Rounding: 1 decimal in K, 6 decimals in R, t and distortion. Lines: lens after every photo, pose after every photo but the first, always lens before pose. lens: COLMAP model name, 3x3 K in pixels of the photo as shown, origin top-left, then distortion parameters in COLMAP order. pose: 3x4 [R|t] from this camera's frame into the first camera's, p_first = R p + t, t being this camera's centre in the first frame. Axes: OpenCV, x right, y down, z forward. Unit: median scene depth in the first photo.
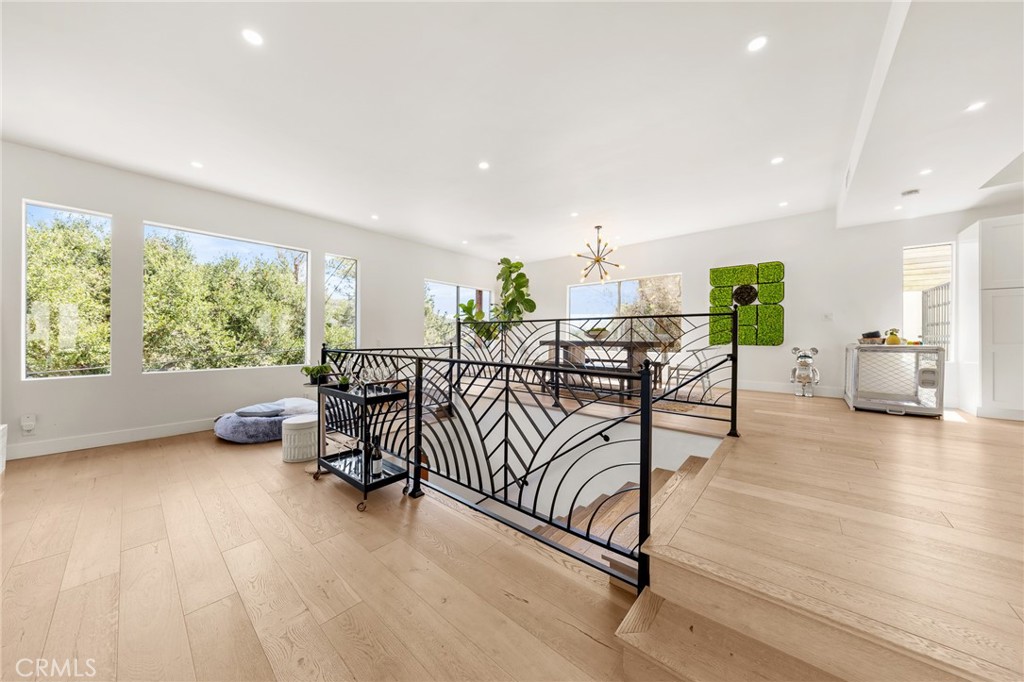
lens RADIAL K [[340.8, 0, 509.4], [0, 340.8, 340.7], [0, 0, 1]] dist [-0.006531, -0.000093]
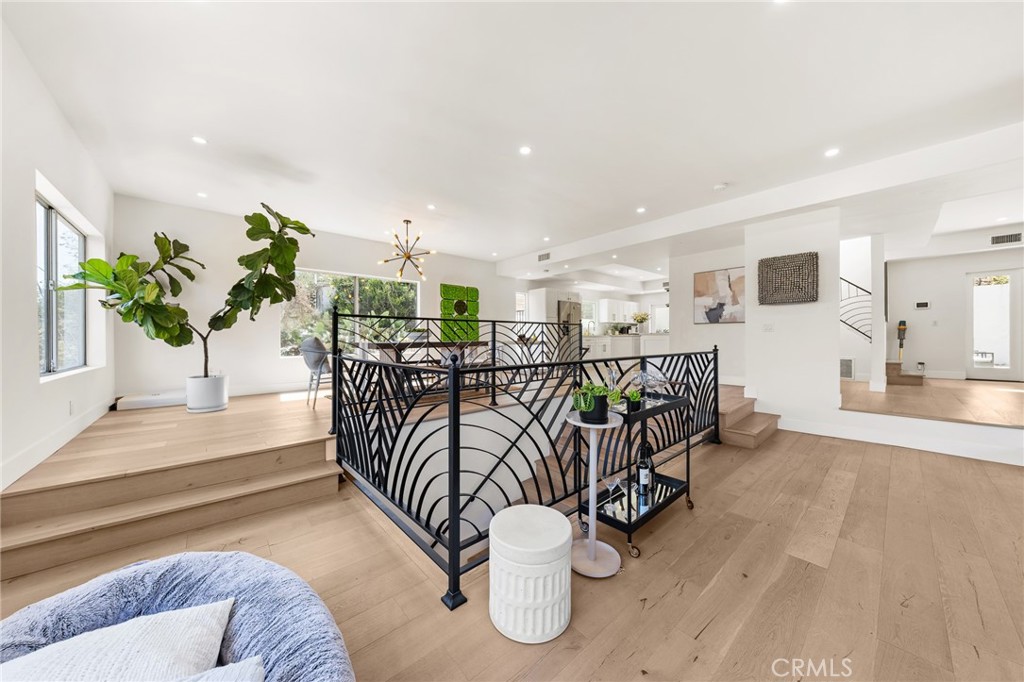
lens RADIAL K [[340.8, 0, 517.9], [0, 340.8, 339.0], [0, 0, 1]] dist [-0.006531, -0.000093]
pose [[0.138559, -0.000823, 0.990354, -0.975428], [0.004874, 0.999988, 0.000149, -0.007487], [-0.990342, 0.004806, 0.138562, 0.874111]]
